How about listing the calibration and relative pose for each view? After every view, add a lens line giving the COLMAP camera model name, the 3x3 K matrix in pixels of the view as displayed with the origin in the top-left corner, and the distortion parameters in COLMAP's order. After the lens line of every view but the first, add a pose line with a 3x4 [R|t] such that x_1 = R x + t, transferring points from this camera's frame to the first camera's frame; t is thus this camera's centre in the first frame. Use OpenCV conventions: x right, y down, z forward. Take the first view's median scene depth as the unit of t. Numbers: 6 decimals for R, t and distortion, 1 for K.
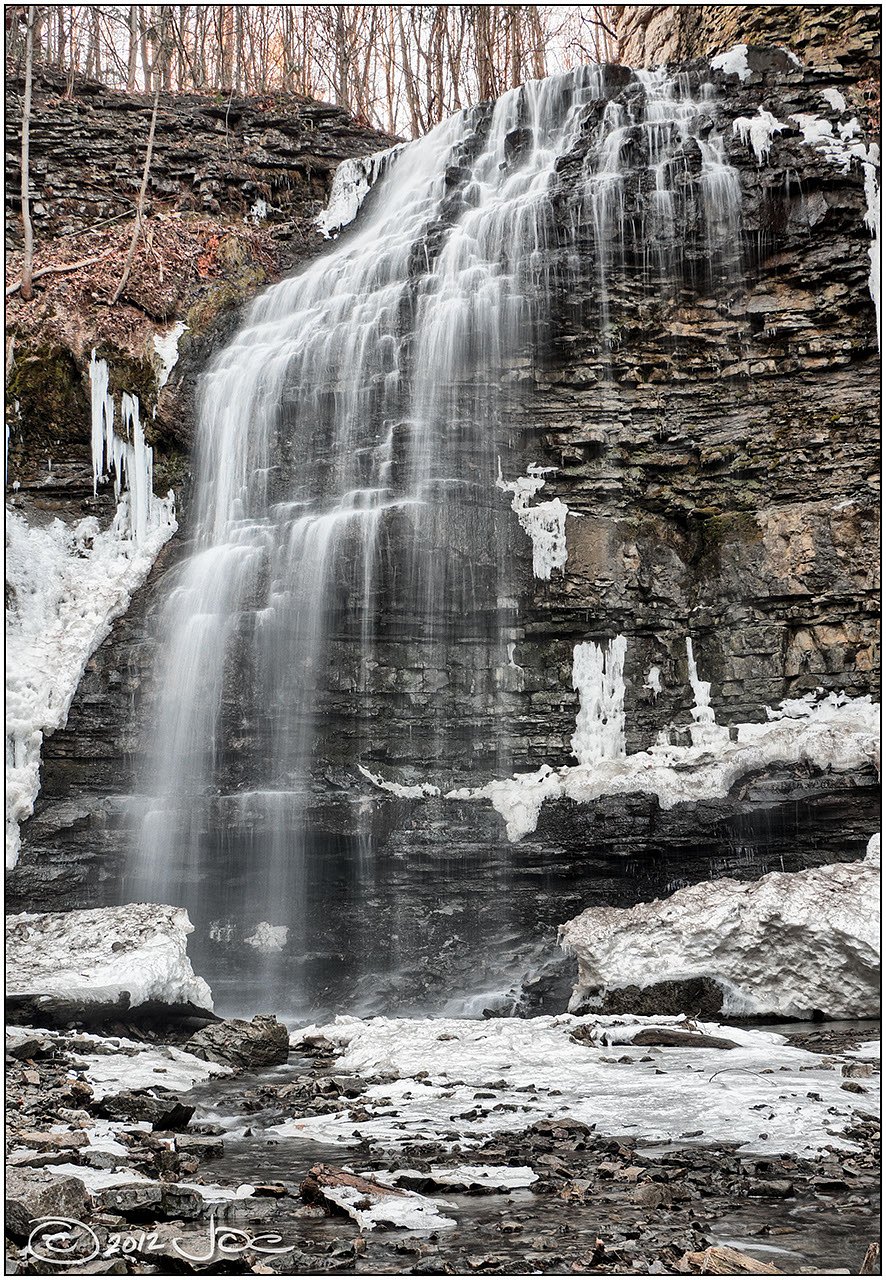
lens RADIAL K [[2060.3, 0, 426.4], [0, 2060.3, 661.6], [0, 0, 1]] dist [-0.020928, 0.000000]
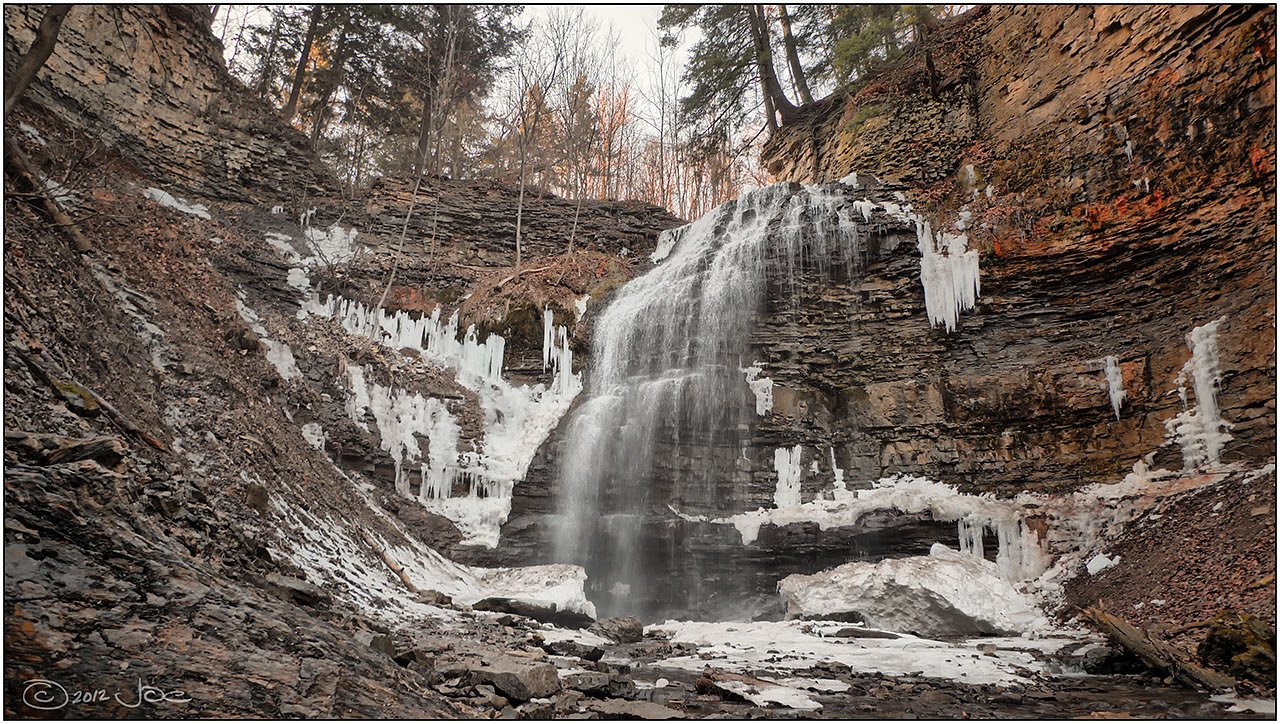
lens RADIAL K [[863.1, 0, 628.2], [0, 863.1, 364.1], [0, 0, 1]] dist [-0.041159, 0.001408]
pose [[0.998529, 0.027316, -0.046837, -0.036394], [-0.034637, 0.985949, -0.163418, 0.054155], [0.041715, 0.164800, 0.985445, 0.144478]]
